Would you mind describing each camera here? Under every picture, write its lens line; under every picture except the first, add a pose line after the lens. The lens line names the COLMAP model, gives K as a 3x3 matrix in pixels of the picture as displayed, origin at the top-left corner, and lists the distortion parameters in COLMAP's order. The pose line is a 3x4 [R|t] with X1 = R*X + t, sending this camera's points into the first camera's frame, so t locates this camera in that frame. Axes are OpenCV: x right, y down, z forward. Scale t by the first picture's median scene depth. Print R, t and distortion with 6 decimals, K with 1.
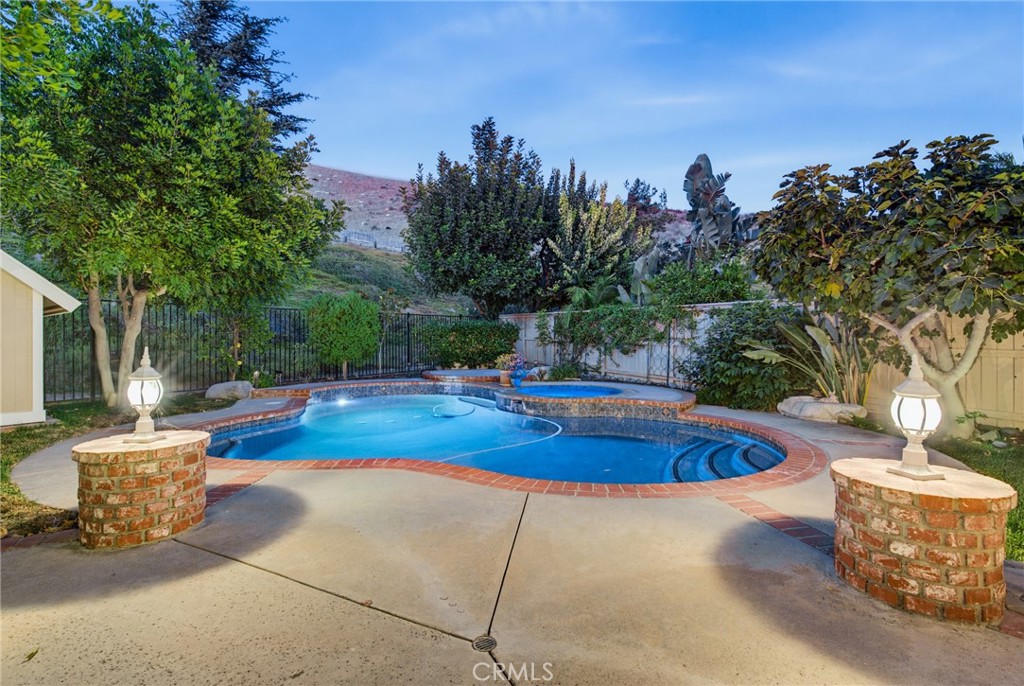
lens RADIAL K [[470.0, 0, 513.2], [0, 470.0, 338.8], [0, 0, 1]] dist [0.000381, -0.000038]
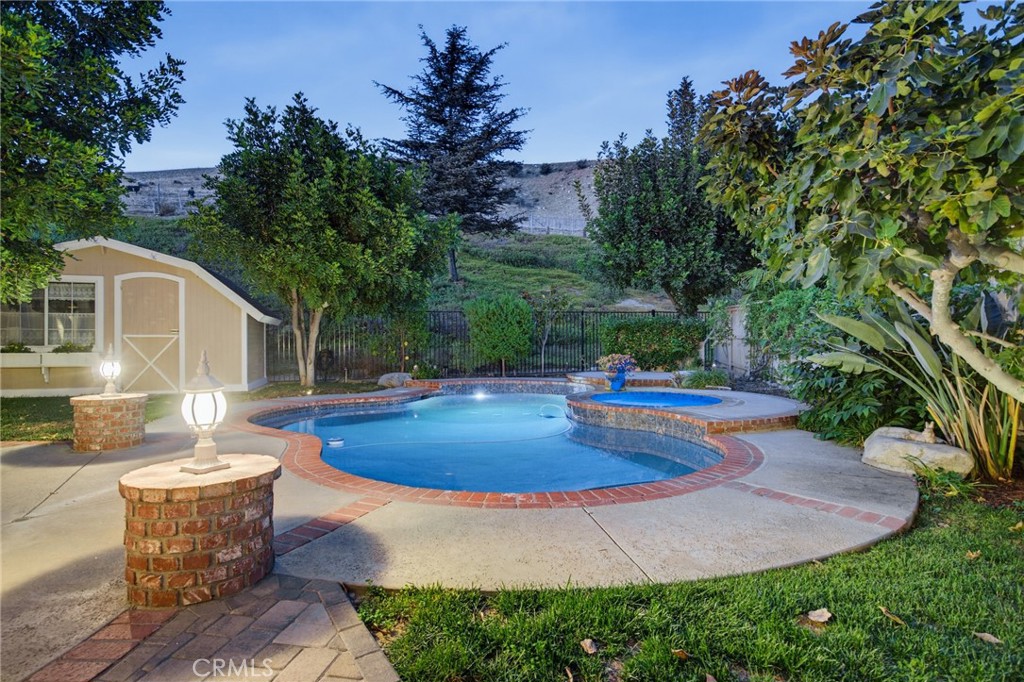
lens RADIAL K [[513.6, 0, 512.0], [0, 513.6, 341.0], [0, 0, 1]] dist [-0.002366, -0.000200]
pose [[0.794044, -0.000220, -0.607860, 0.545746], [0.004154, 0.999979, 0.005064, 0.001851], [0.607846, -0.006546, 0.794028, 0.135986]]
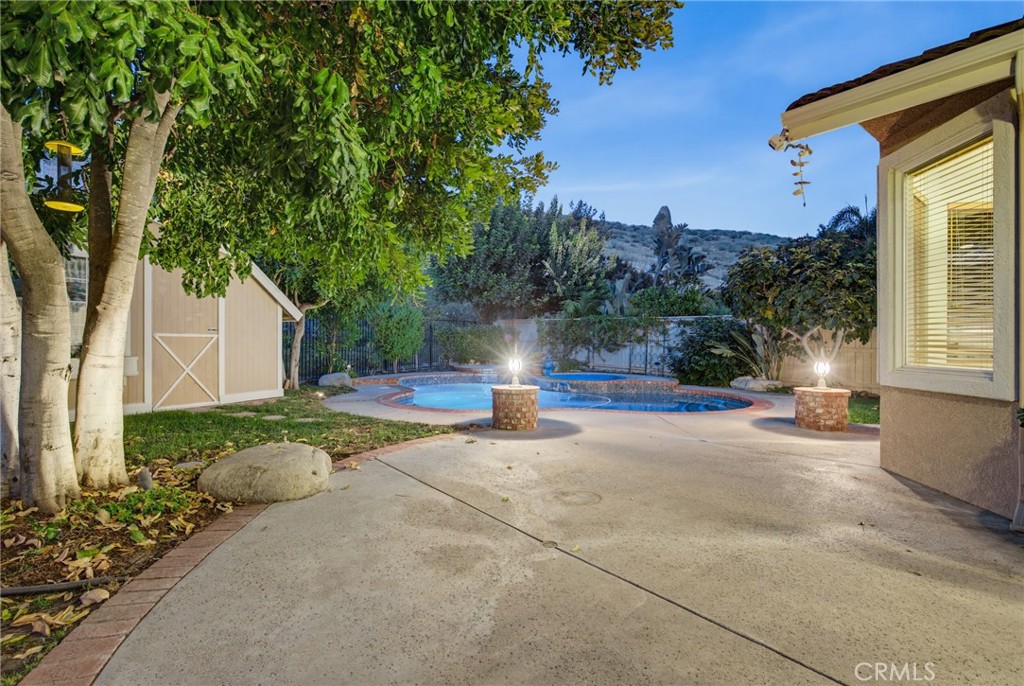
lens RADIAL K [[470.0, 0, 513.2], [0, 470.0, 338.8], [0, 0, 1]] dist [0.000381, -0.000038]
pose [[0.984237, 0.004620, 0.176792, -0.408652], [-0.004400, 0.999989, -0.001640, -0.002524], [-0.176797, 0.000836, 0.984247, -0.405052]]
